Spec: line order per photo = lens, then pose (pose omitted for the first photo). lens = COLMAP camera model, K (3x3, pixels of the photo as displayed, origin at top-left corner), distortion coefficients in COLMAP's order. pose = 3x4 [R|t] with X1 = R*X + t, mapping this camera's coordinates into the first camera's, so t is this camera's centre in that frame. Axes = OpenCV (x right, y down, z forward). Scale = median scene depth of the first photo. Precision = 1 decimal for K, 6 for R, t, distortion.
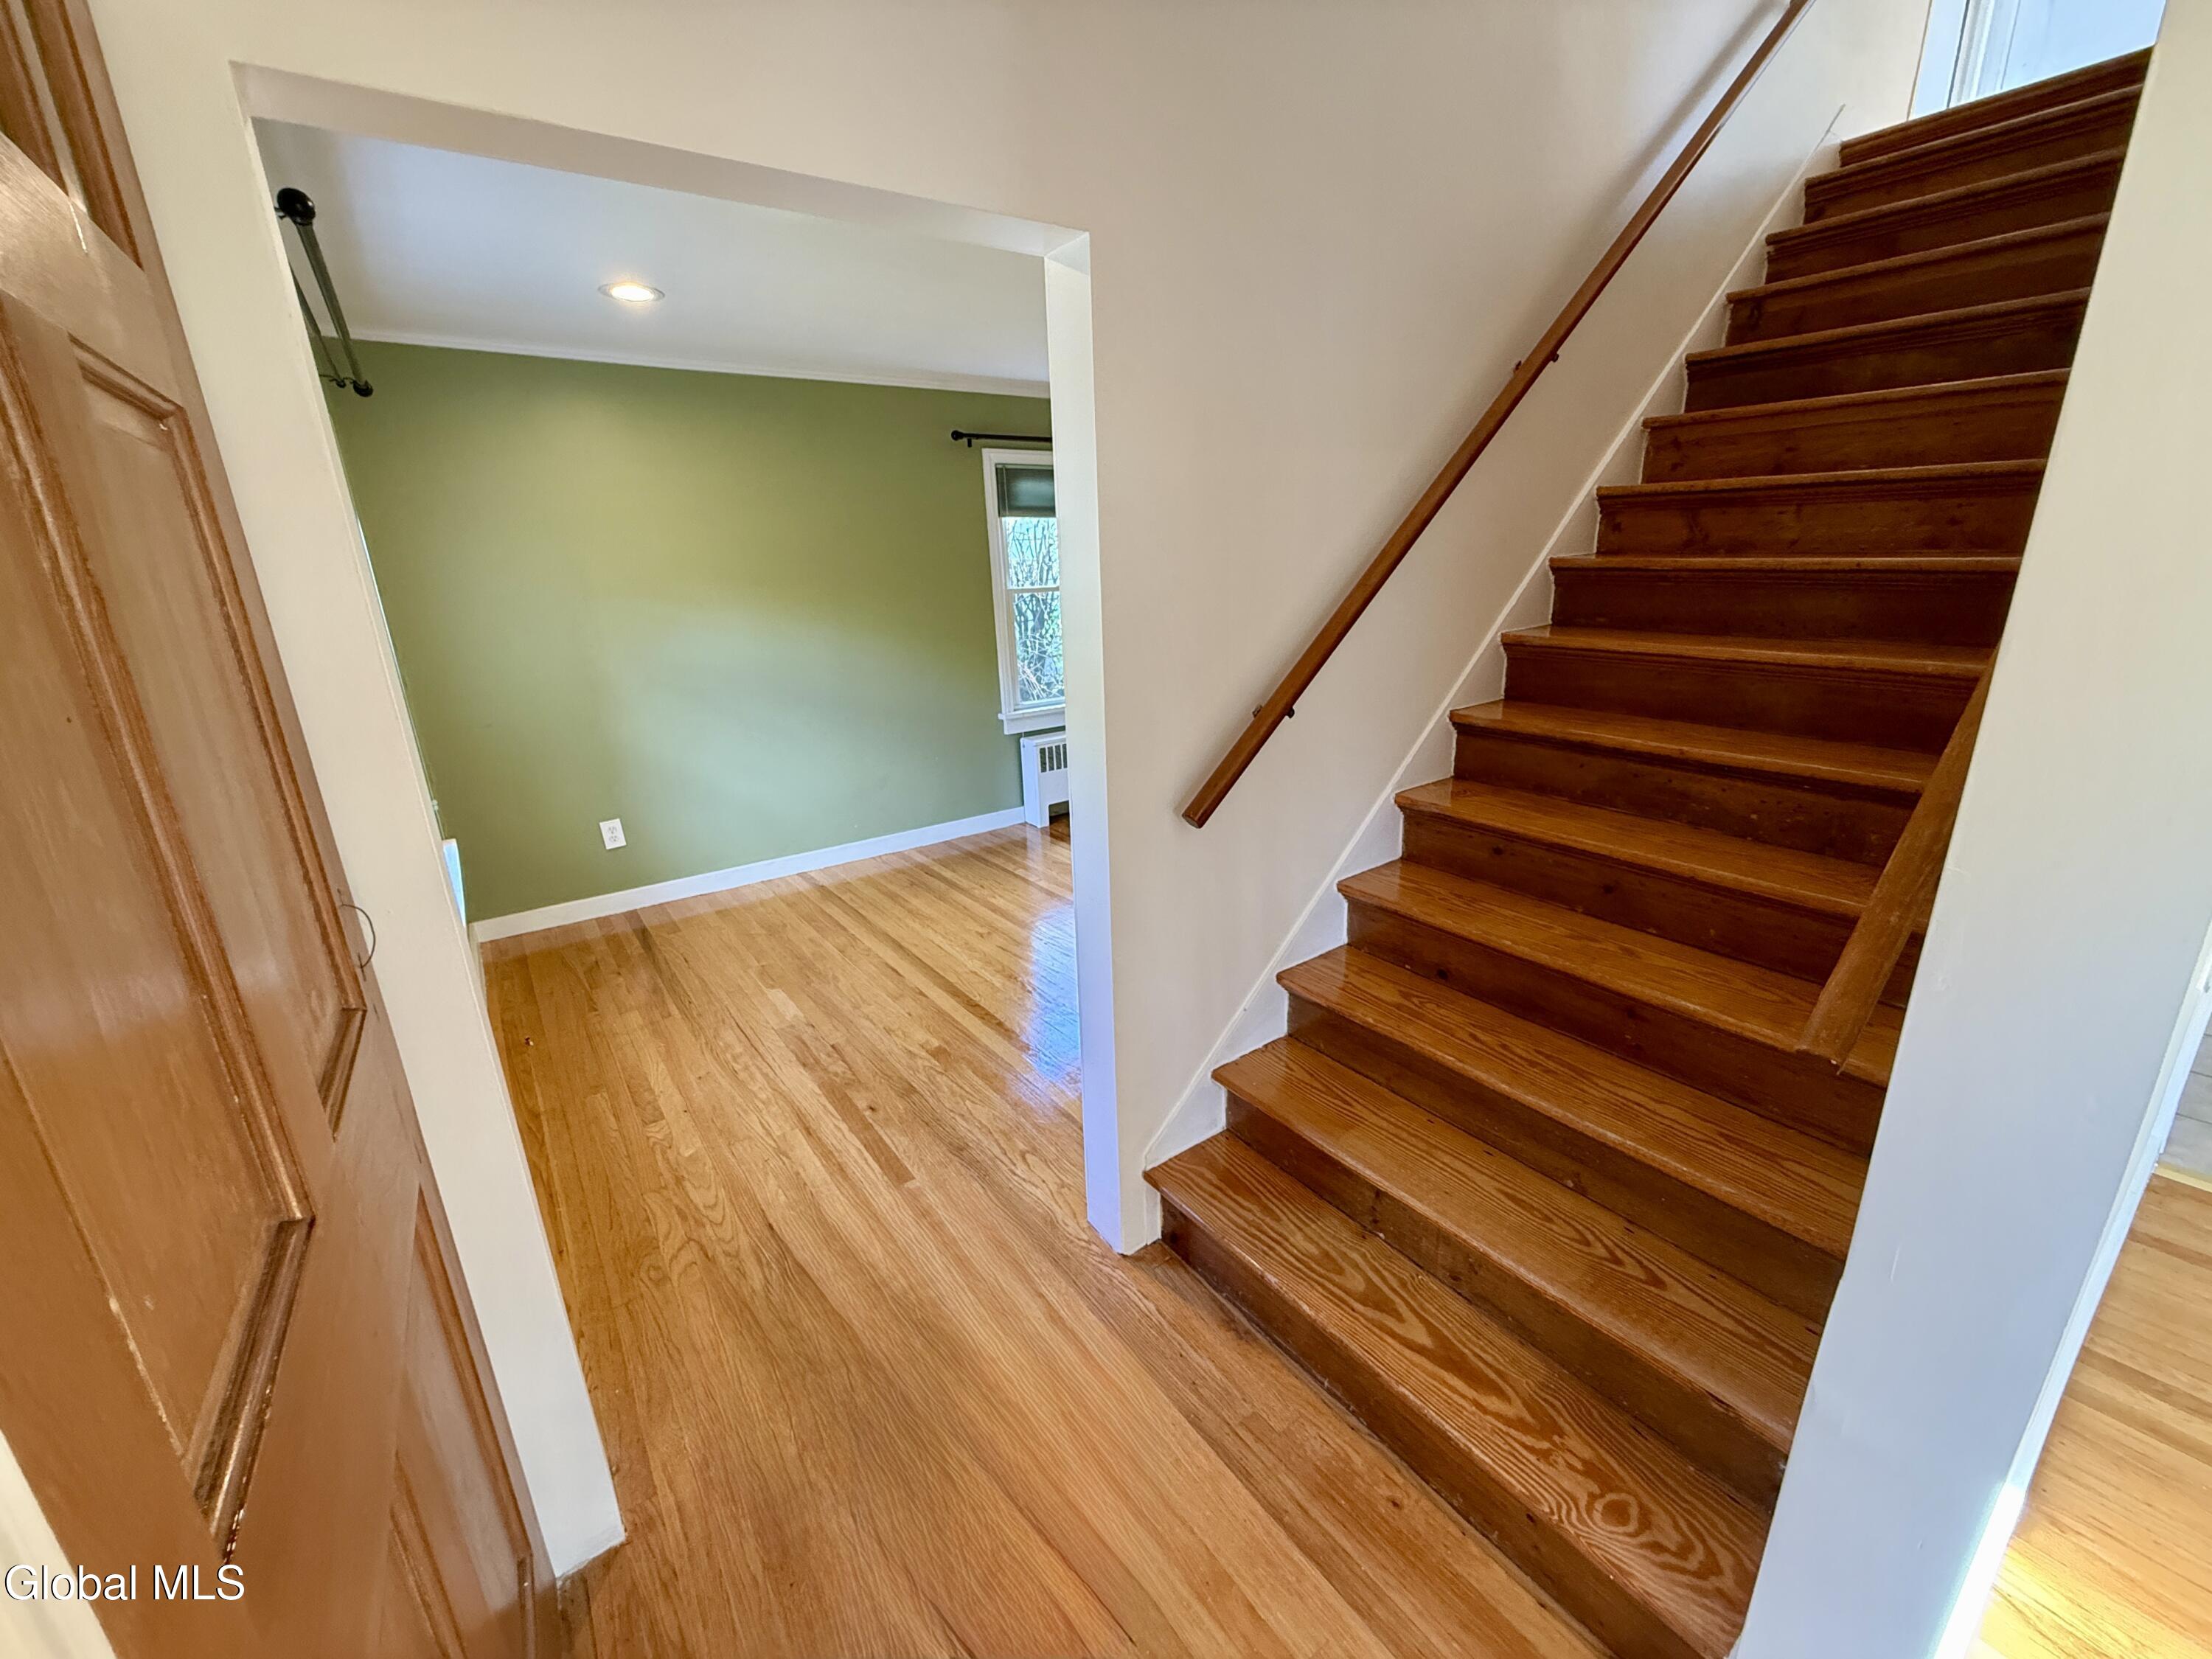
lens RADIAL K [[894.9, 0, 1106.0], [0, 894.9, 829.5], [0, 0, 1]] dist [-0.001244, -0.000082]
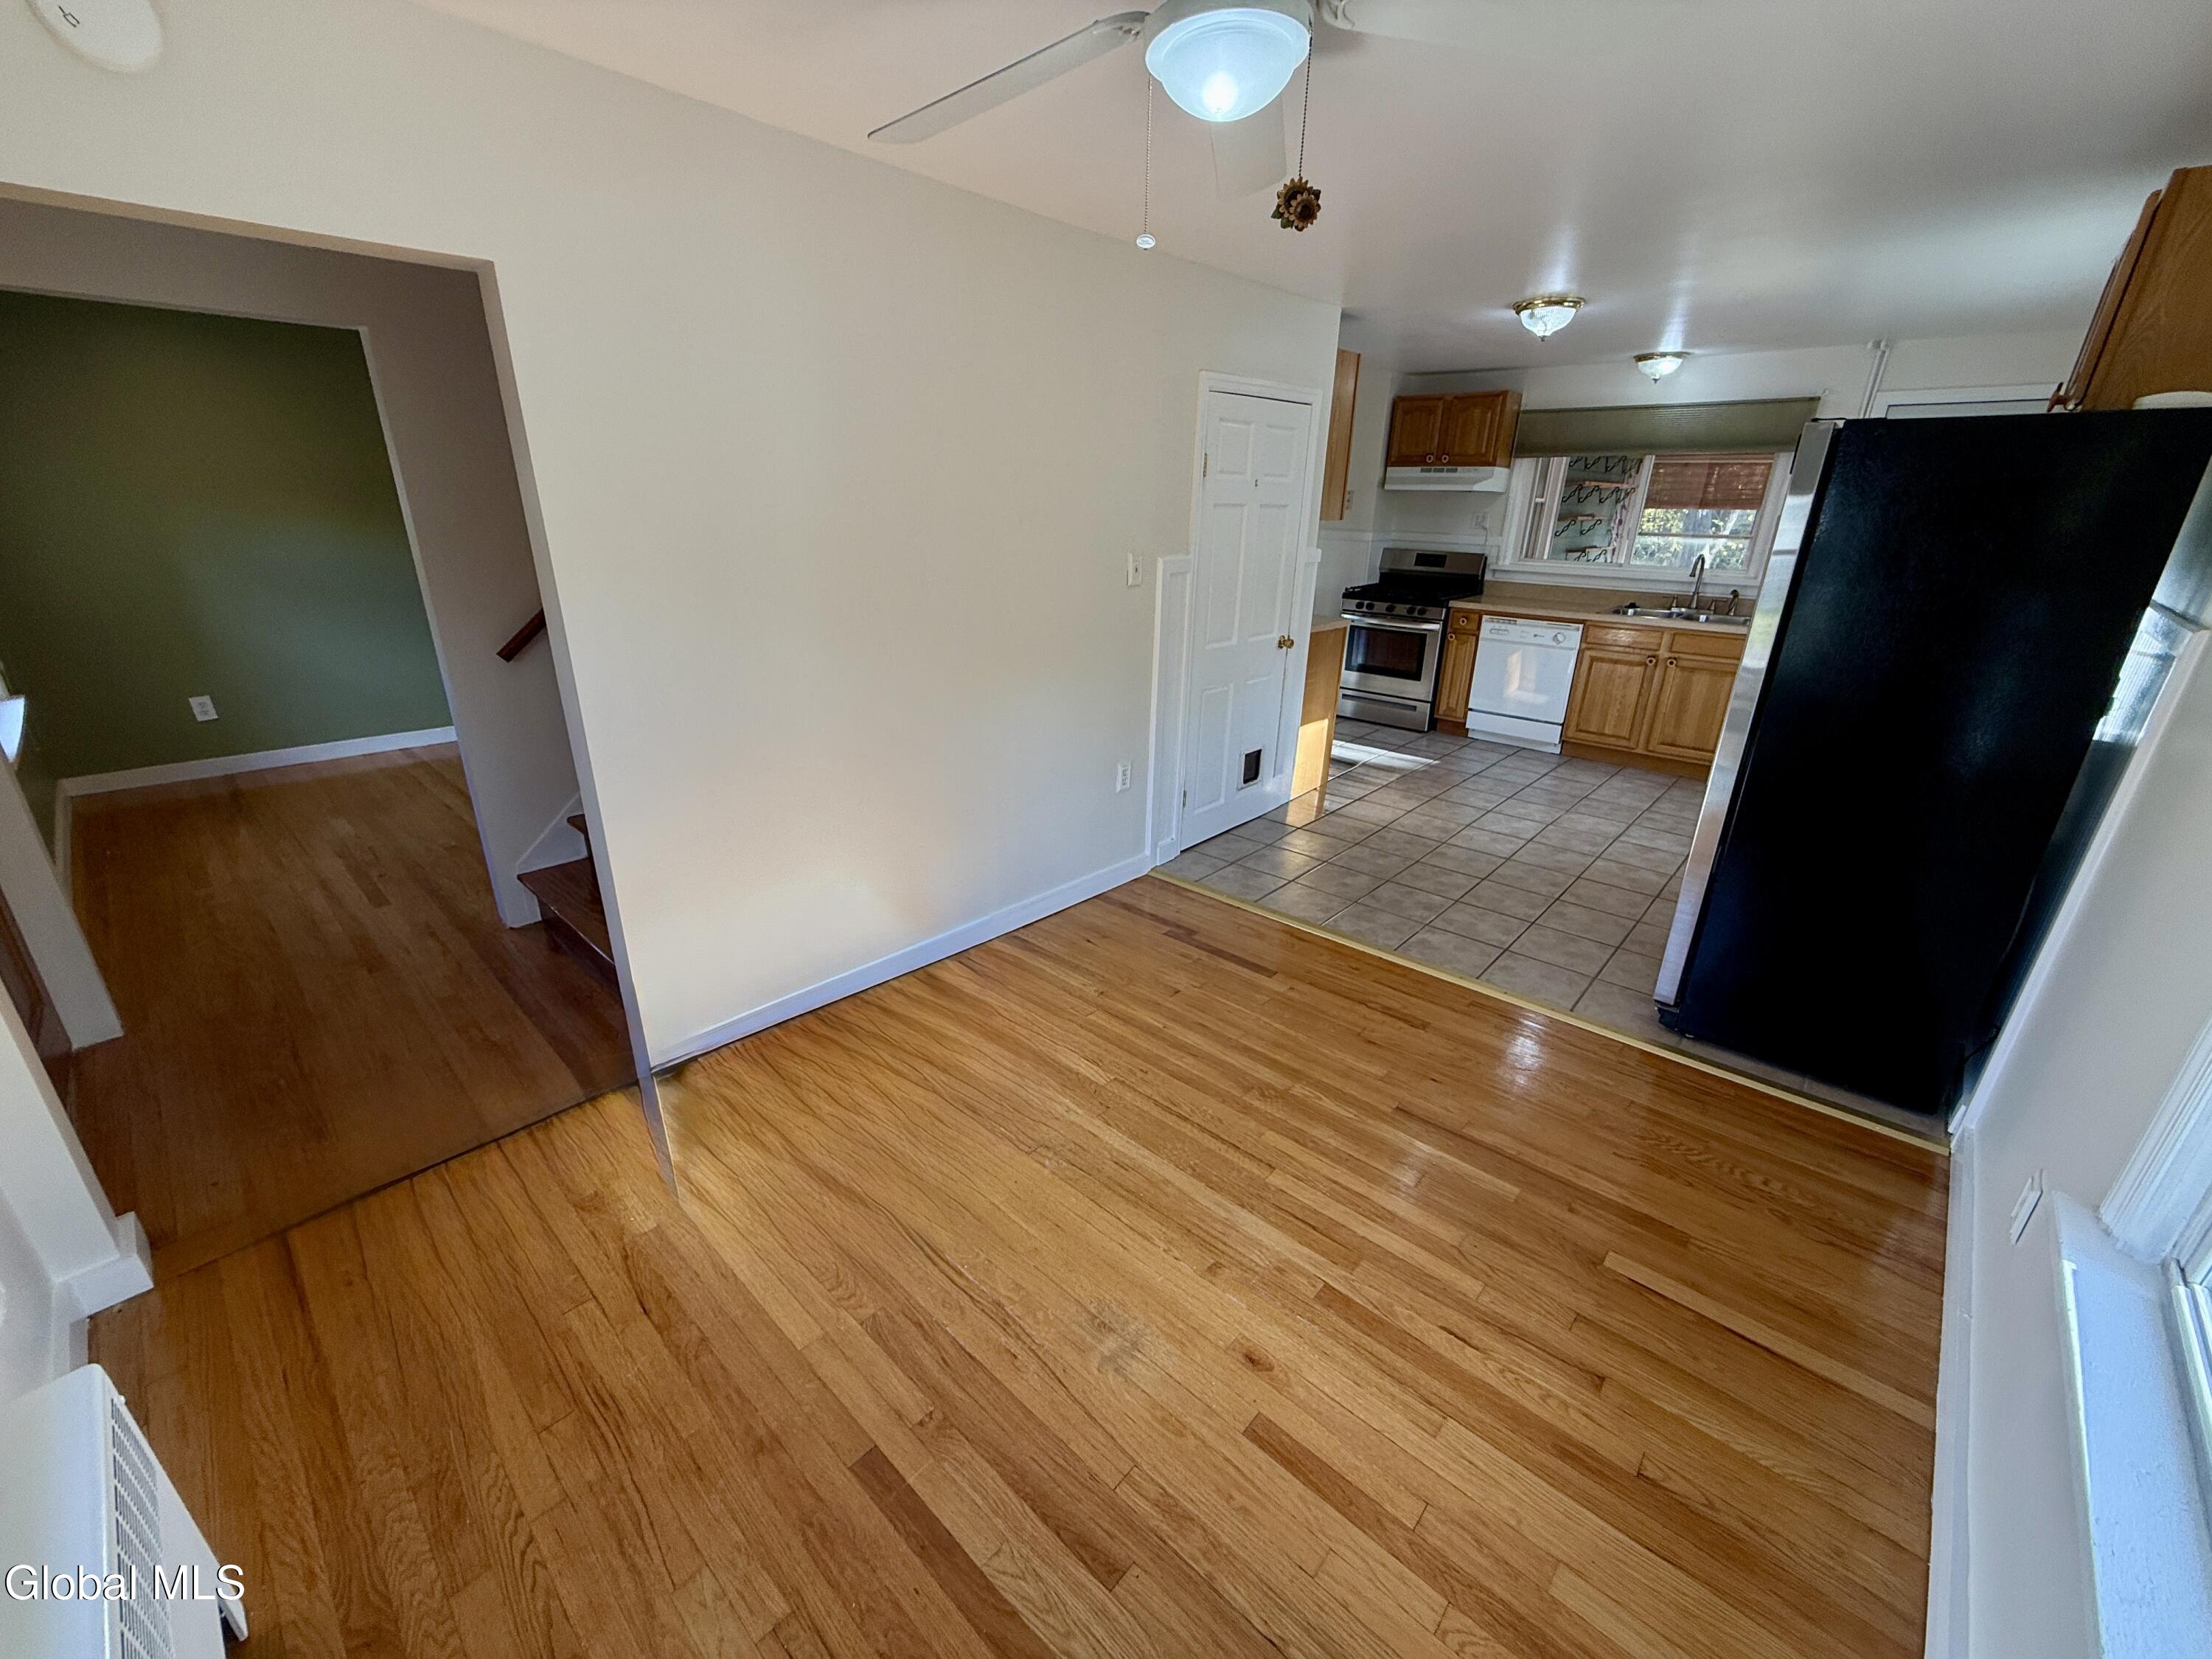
lens RADIAL K [[882.5, 0, 1106.0], [0, 882.5, 829.5], [0, 0, 1]] dist [0.001254, 0.000347]
pose [[0.978204, -0.011241, 0.207341, 0.519084], [-0.000249, 0.998469, 0.055308, 0.135598], [-0.207646, -0.054154, 0.976704, -0.565084]]
